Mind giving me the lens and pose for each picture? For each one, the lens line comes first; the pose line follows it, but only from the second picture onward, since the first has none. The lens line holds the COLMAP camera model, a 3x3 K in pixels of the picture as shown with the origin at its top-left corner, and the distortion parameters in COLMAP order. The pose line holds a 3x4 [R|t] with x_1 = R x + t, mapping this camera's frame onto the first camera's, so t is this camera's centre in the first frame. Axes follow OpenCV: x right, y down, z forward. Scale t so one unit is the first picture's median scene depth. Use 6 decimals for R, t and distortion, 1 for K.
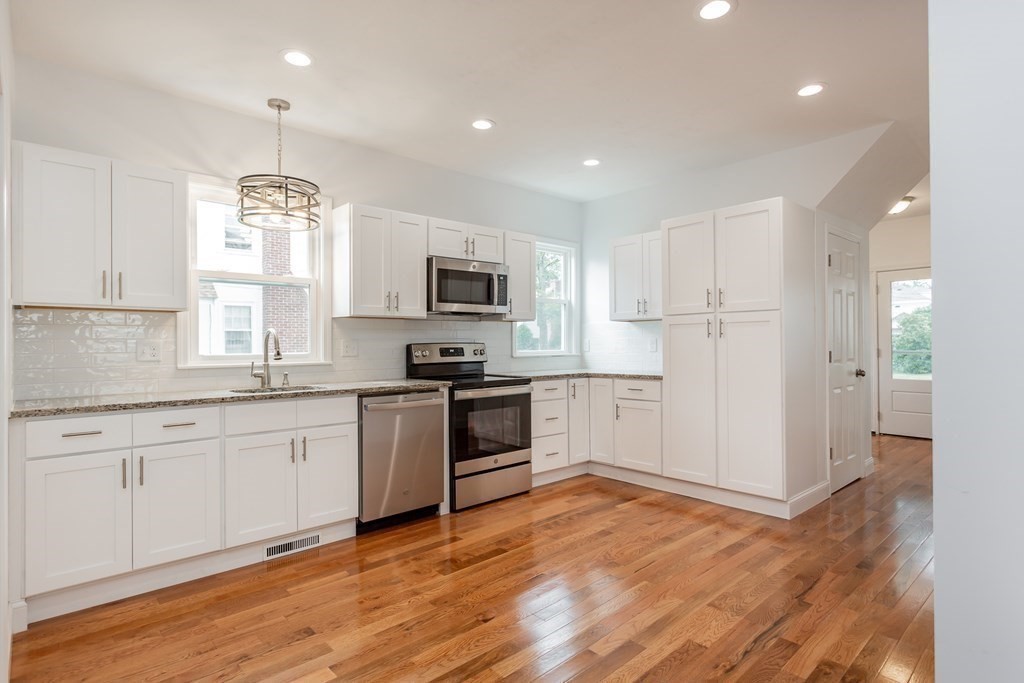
lens RADIAL K [[530.7, 0, 513.5], [0, 530.7, 342.4], [0, 0, 1]] dist [0.000265, 0.000186]
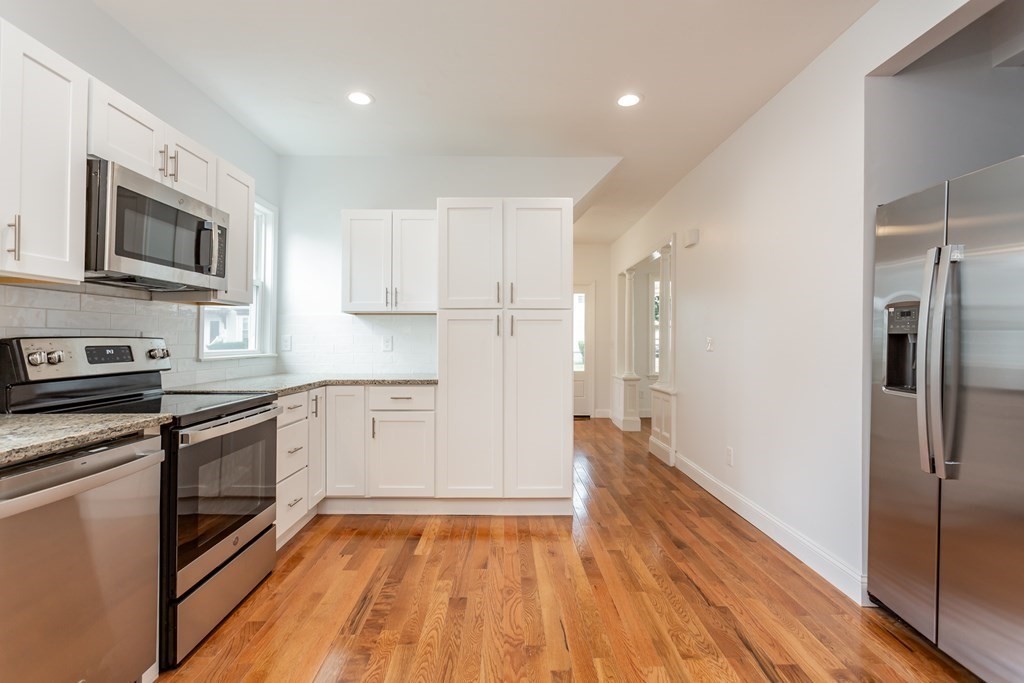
lens RADIAL K [[479.8, 0, 511.1], [0, 479.8, 337.5], [0, 0, 1]] dist [-0.005741, 0.003670]
pose [[0.665597, 0.015021, 0.746161, -0.215374], [-0.010272, 0.999887, -0.010966, 0.002757], [-0.746241, -0.000365, 0.665676, 0.400552]]
